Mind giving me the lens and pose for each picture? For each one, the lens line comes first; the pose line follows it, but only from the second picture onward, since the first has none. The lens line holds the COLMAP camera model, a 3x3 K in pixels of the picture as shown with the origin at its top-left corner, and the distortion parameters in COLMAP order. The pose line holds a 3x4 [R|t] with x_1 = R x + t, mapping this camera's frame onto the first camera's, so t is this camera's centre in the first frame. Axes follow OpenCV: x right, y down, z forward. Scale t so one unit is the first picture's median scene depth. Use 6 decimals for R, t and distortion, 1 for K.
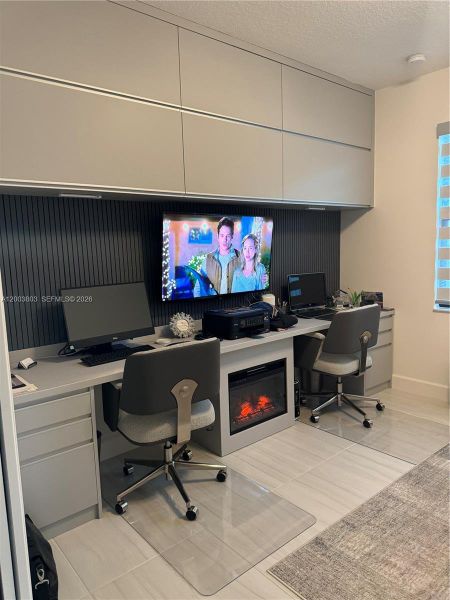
lens RADIAL K [[425.7, 0, 223.7], [0, 425.7, 297.6], [0, 0, 1]] dist [0.112524, -0.164595]
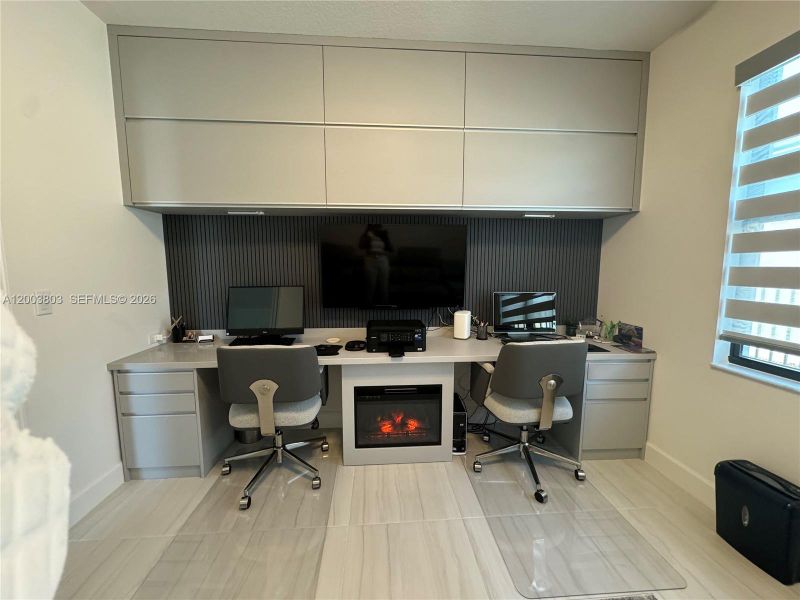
lens RADIAL K [[320.0, 0, 397.6], [0, 320.0, 296.6], [0, 0, 1]] dist [-0.000856, -0.000010]
pose [[0.805388, 0.090465, -0.585804, 0.431273], [-0.094230, 0.995258, 0.024146, -0.045764], [0.585210, 0.035753, 0.810093, 0.395563]]
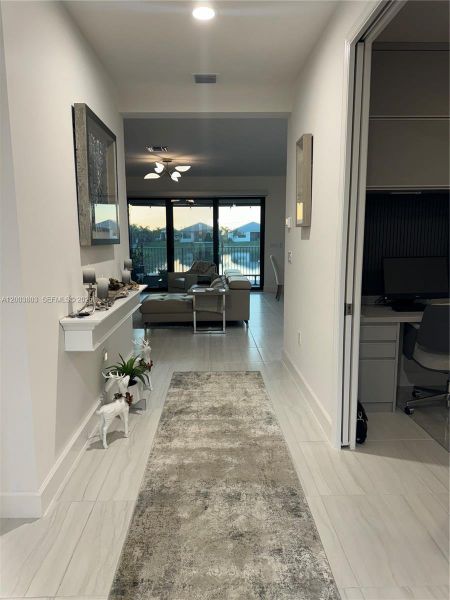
lens RADIAL K [[425.7, 0, 223.7], [0, 425.7, 297.6], [0, 0, 1]] dist [0.112524, -0.164595]
pose [[0.788040, 0.118007, -0.604208, 0.071850], [-0.094315, 0.993012, 0.070933, 0.046523], [0.608357, 0.001087, 0.793663, -0.360488]]
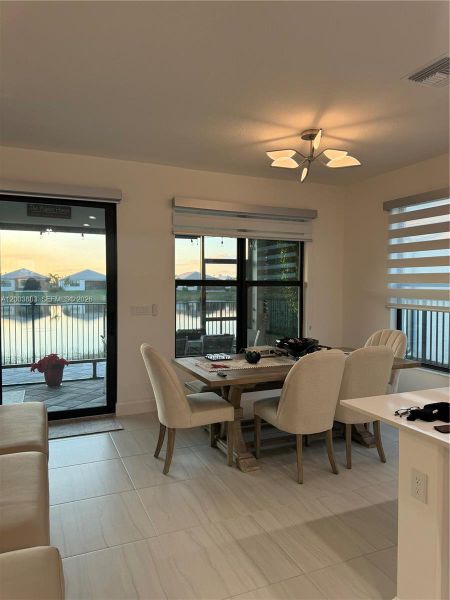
lens RADIAL K [[425.7, 0, 223.7], [0, 425.7, 297.6], [0, 0, 1]] dist [0.112524, -0.164595]
pose [[0.957714, 0.046568, -0.283929, -0.878152], [-0.069946, 0.994894, -0.072761, -0.102600], [0.279090, 0.089544, 0.956081, 1.031449]]
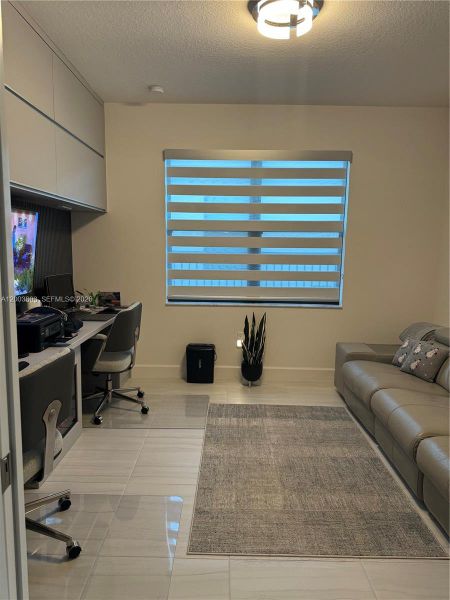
lens RADIAL K [[425.7, 0, 223.7], [0, 425.7, 297.6], [0, 0, 1]] dist [0.112524, -0.164595]
pose [[0.646020, -0.049442, 0.761718, -0.353653], [0.049882, 0.998501, 0.022506, -0.010607], [-0.761689, 0.023457, 0.647518, 0.127069]]
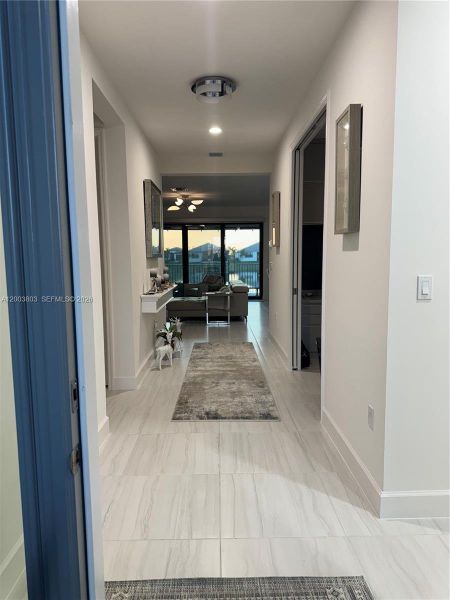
lens RADIAL K [[425.7, 0, 223.7], [0, 425.7, 297.6], [0, 0, 1]] dist [0.112524, -0.164595]
pose [[0.777209, 0.088159, -0.623036, 0.487080], [-0.091364, 0.995455, 0.026883, 0.107630], [0.622574, 0.036029, 0.781731, -0.862120]]
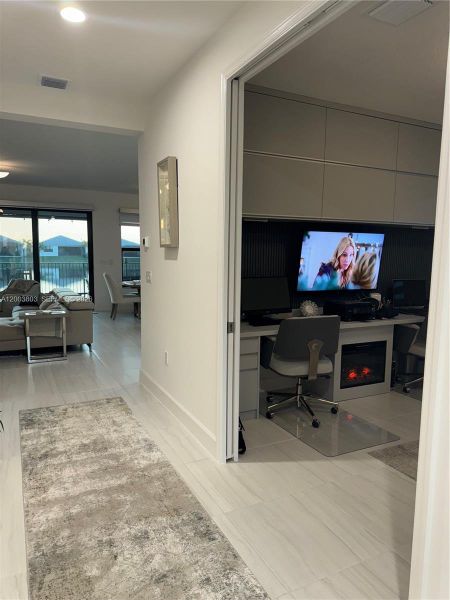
lens RADIAL K [[428.9, 0, 225.0], [0, 428.9, 300.0], [0, 0, 1]] dist [0.042100, -0.032565]
pose [[0.972577, 0.071943, -0.221175, -0.054026], [-0.073053, 0.997323, 0.003168, 0.047123], [0.220811, 0.013076, 0.975229, -0.407148]]
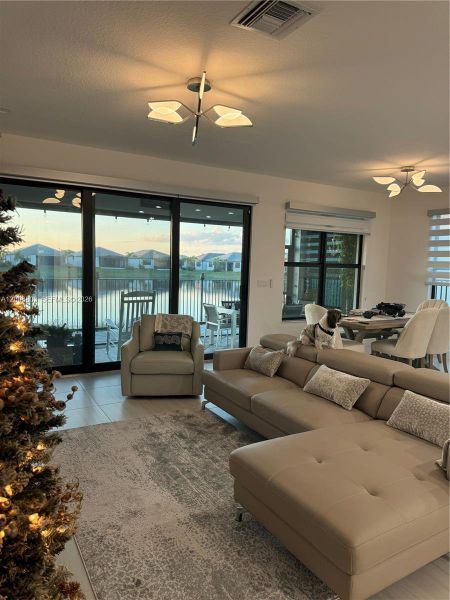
lens RADIAL K [[425.7, 0, 223.7], [0, 425.7, 297.6], [0, 0, 1]] dist [0.112524, -0.164595]
pose [[0.984969, 0.074482, -0.155848, -1.403463], [-0.080645, 0.996177, -0.033592, -0.000680], [0.152750, 0.045656, 0.987210, 0.362511]]
